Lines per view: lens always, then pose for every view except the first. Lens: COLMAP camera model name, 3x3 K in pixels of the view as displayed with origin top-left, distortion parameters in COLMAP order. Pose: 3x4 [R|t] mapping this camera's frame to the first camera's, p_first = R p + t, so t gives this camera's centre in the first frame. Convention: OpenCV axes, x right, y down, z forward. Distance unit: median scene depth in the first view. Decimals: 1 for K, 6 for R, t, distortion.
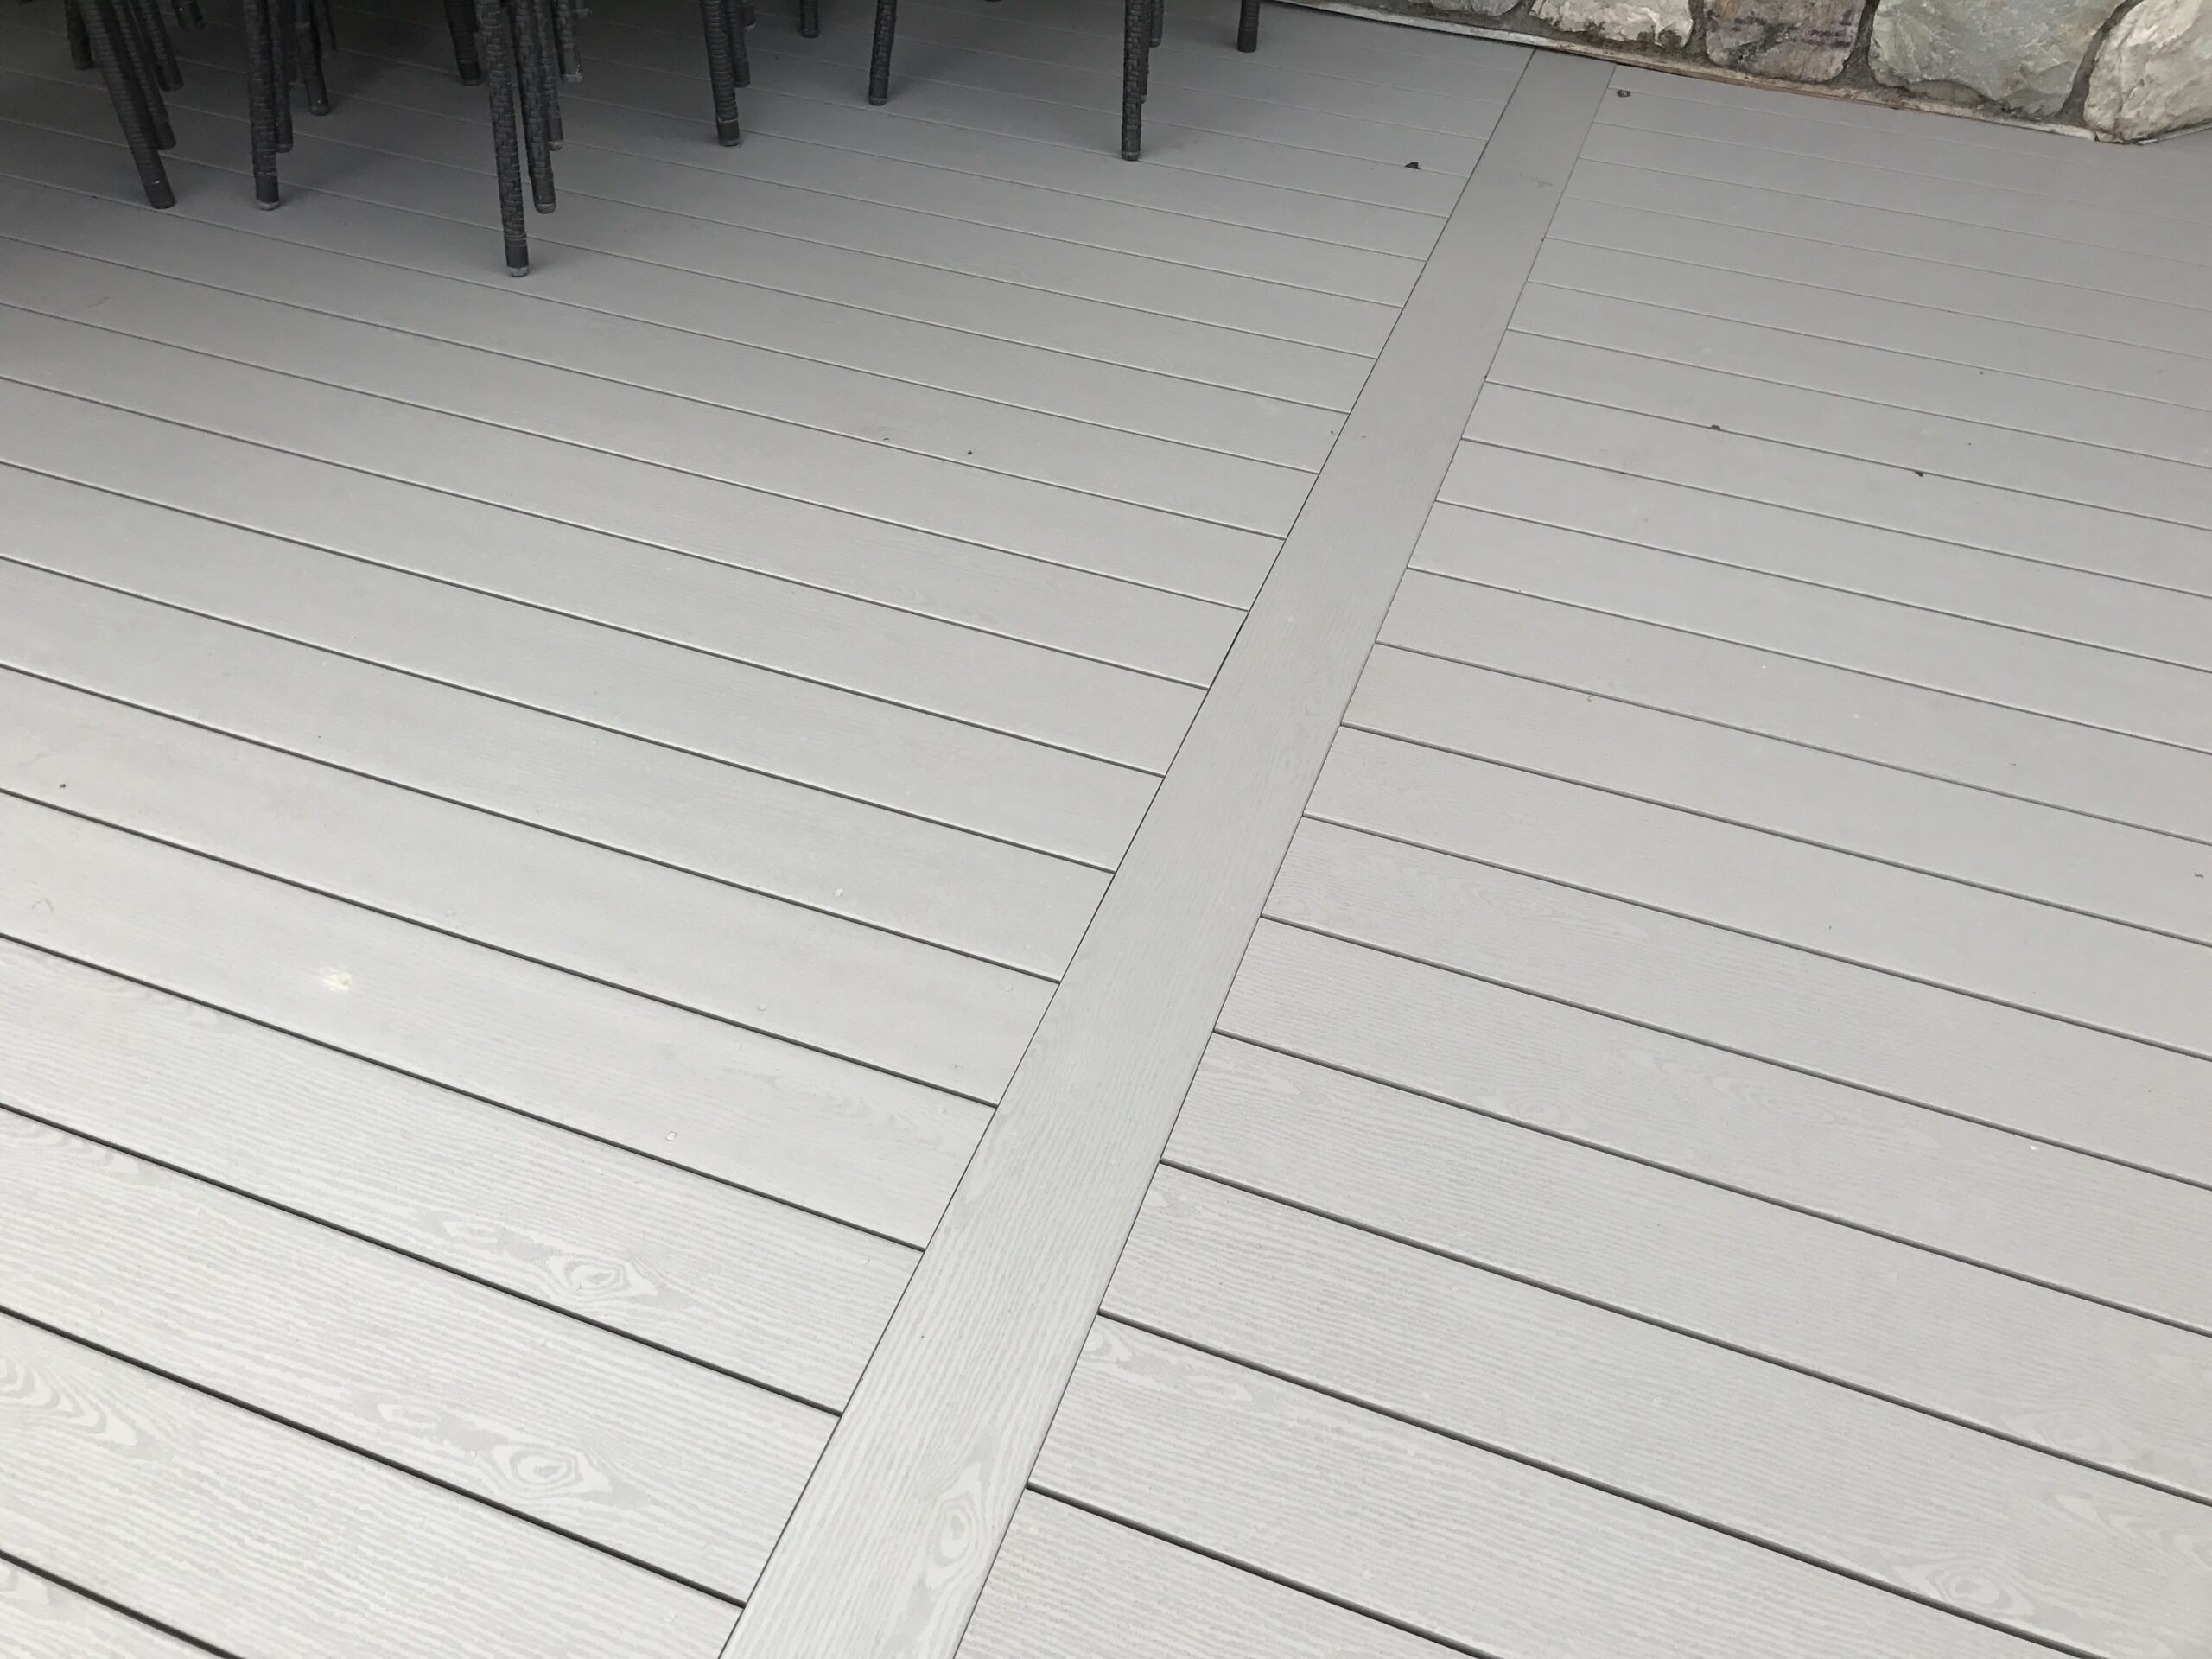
lens RADIAL K [[1794.9, 0, 1076.8], [0, 1794.9, 826.6], [0, 0, 1]] dist [0.024684, -0.010725]
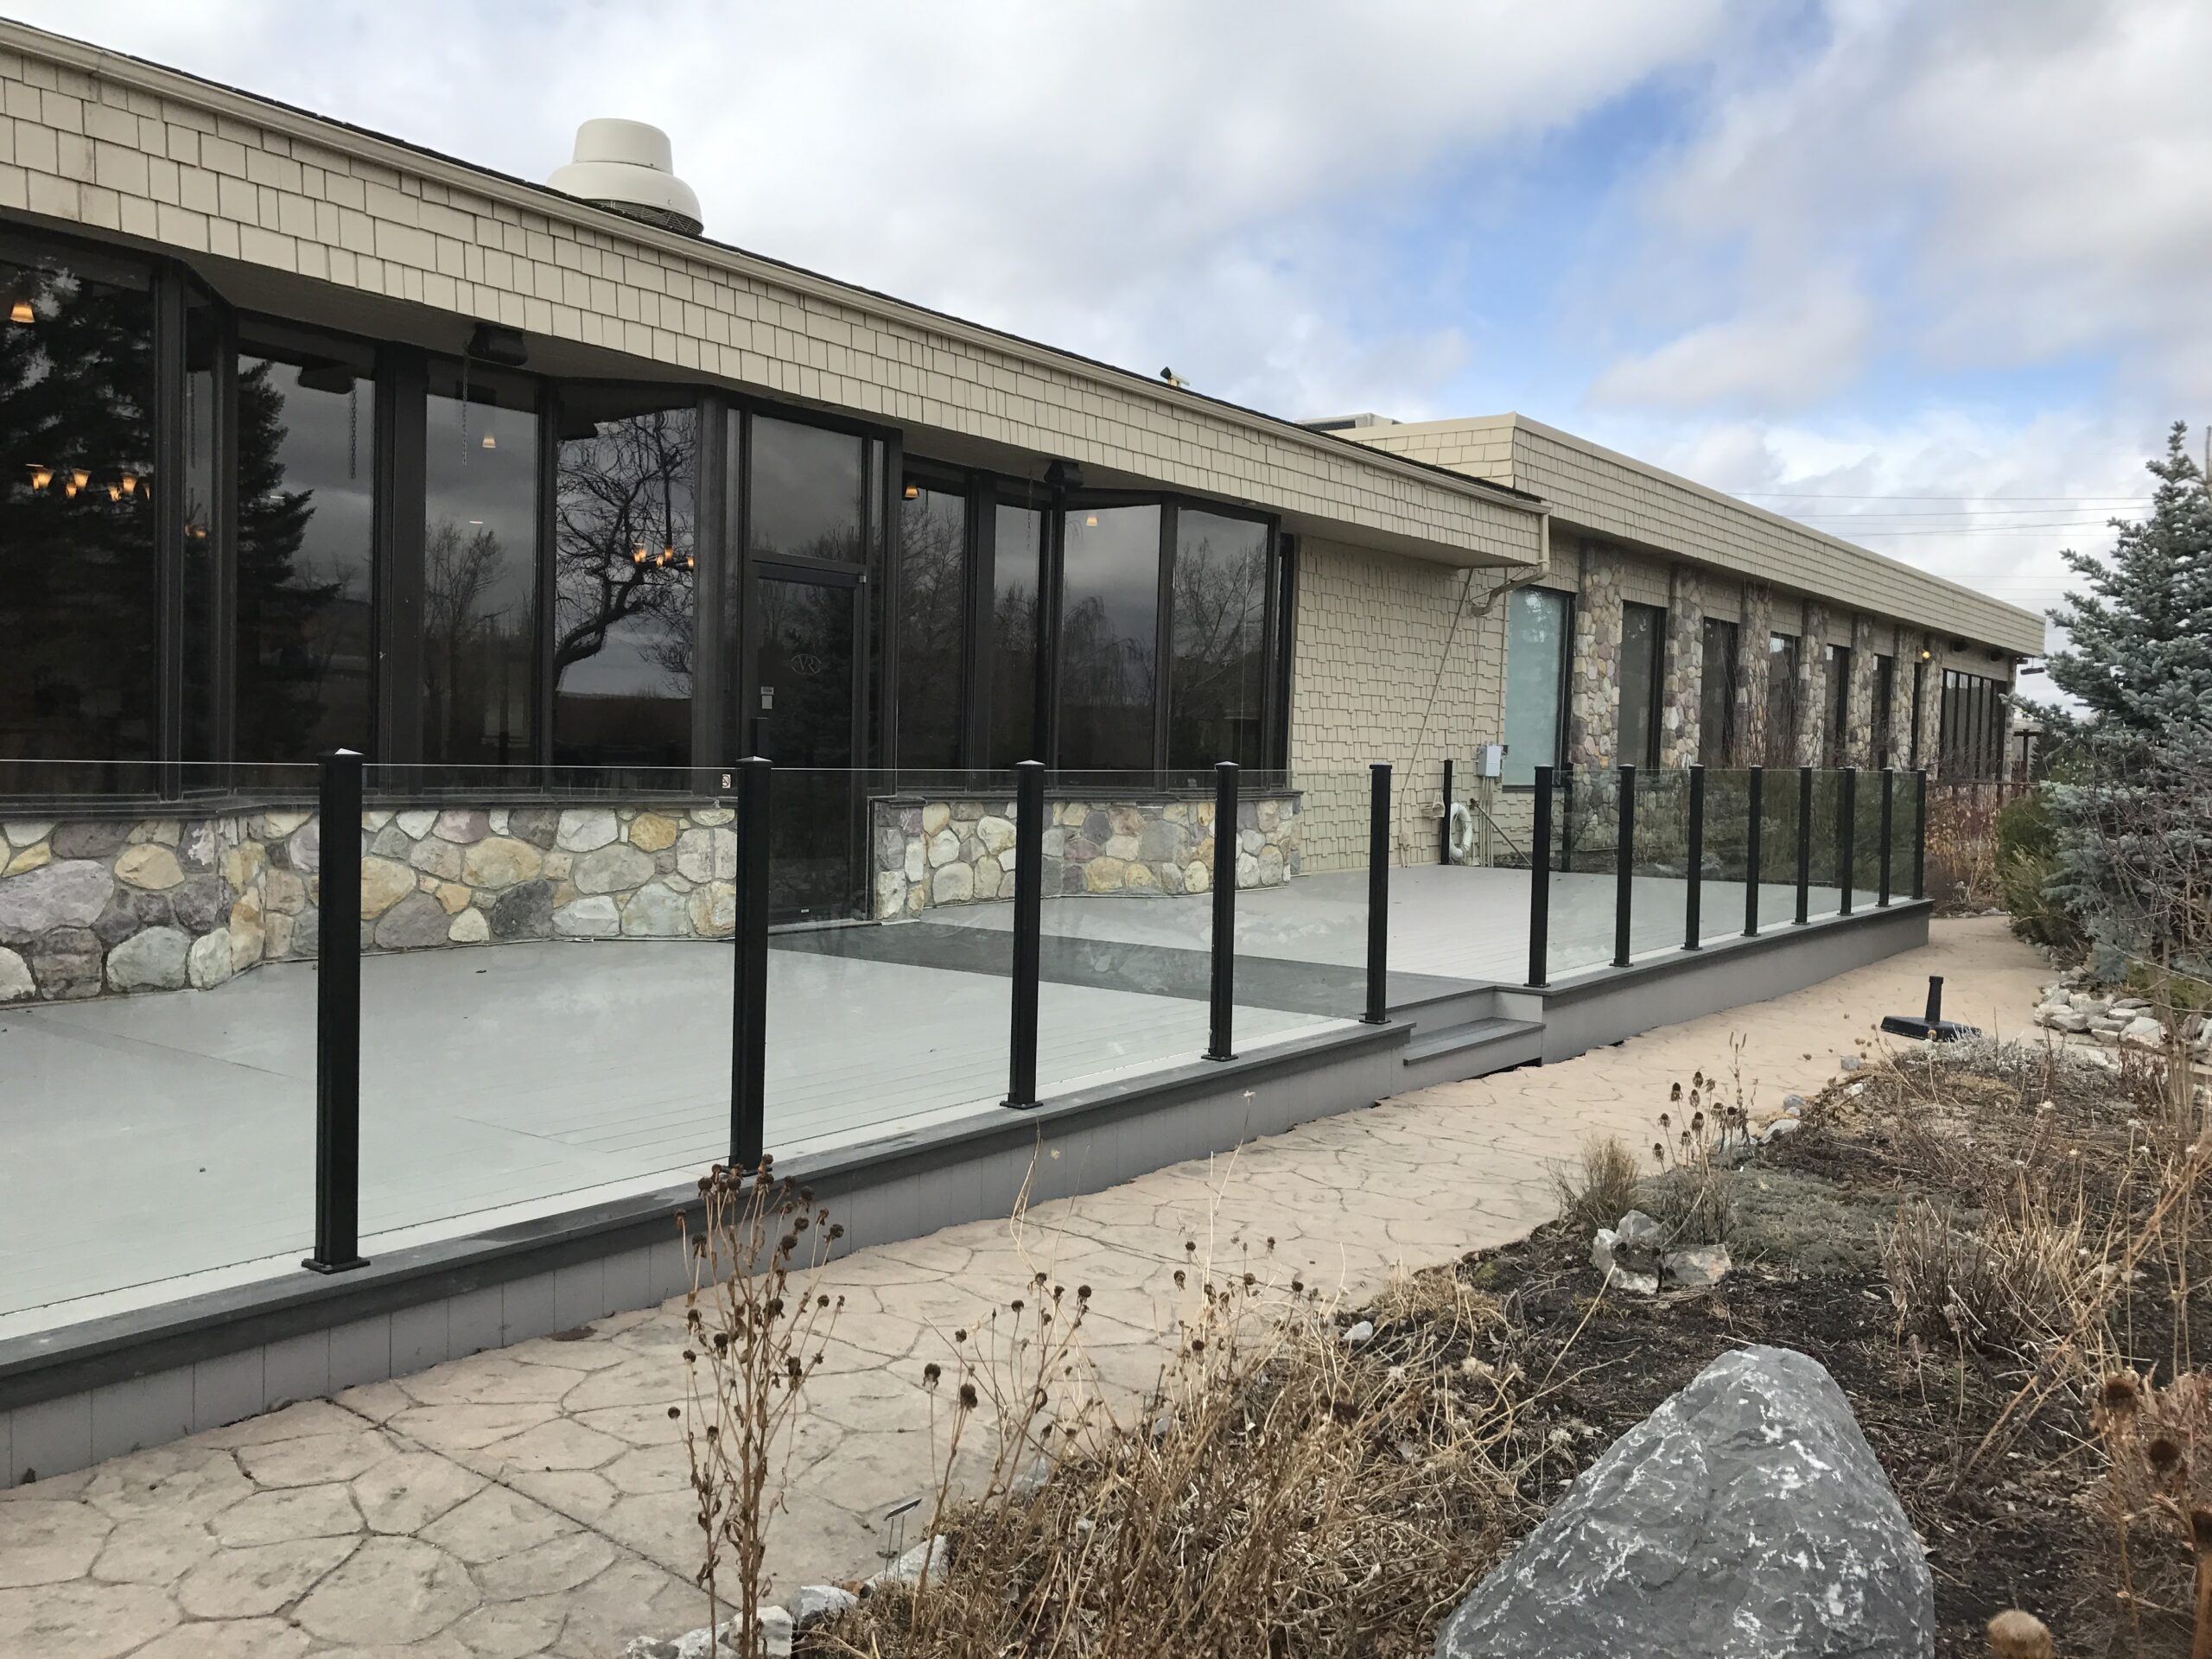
lens RADIAL K [[1820.9, 0, 1126.9], [0, 1820.9, 822.8], [0, 0, 1]] dist [0.026176, -0.007478]
pose [[0.263986, -0.062006, 0.962531, -1.682185], [0.663719, 0.735765, -0.134636, 0.723389], [-0.699849, 0.674392, 0.235387, -0.788551]]
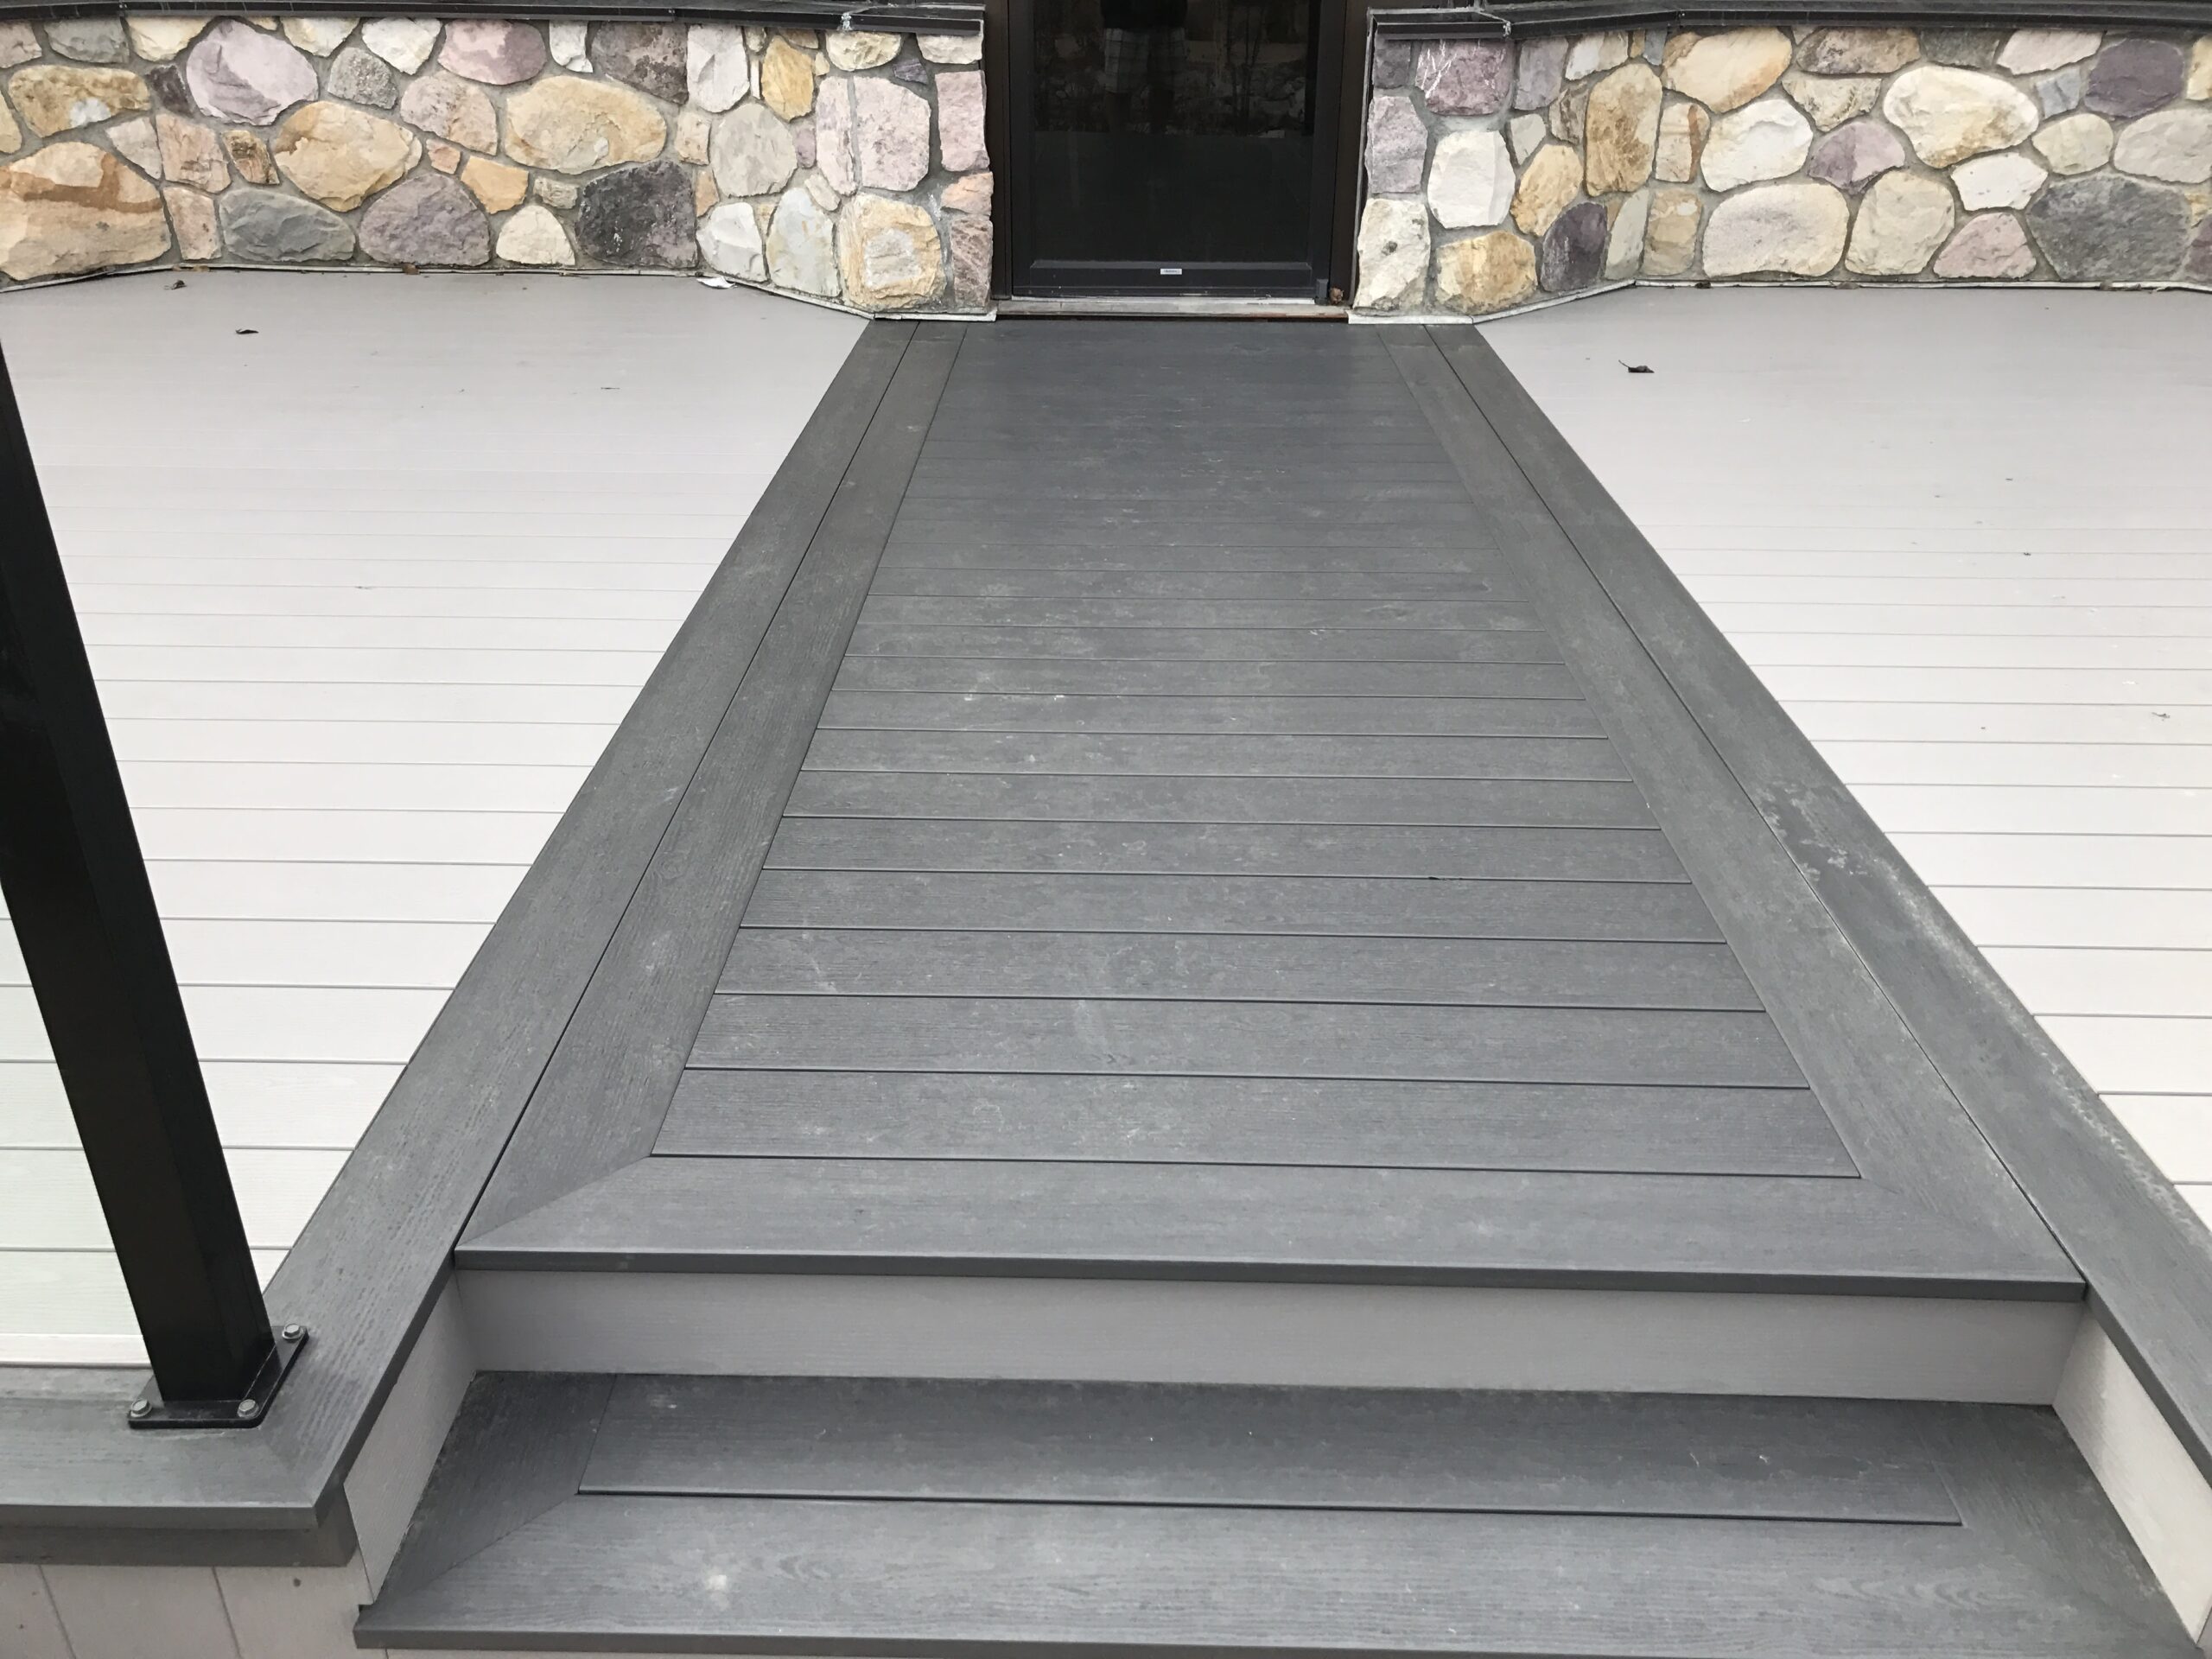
lens RADIAL K [[1794.9, 0, 1076.8], [0, 1794.9, 826.6], [0, 0, 1]] dist [0.024684, -0.010725]
pose [[0.946862, -0.168478, 0.273983, 1.107562], [0.241236, 0.935407, -0.258492, 0.855939], [-0.212736, 0.310851, 0.926345, -0.766018]]
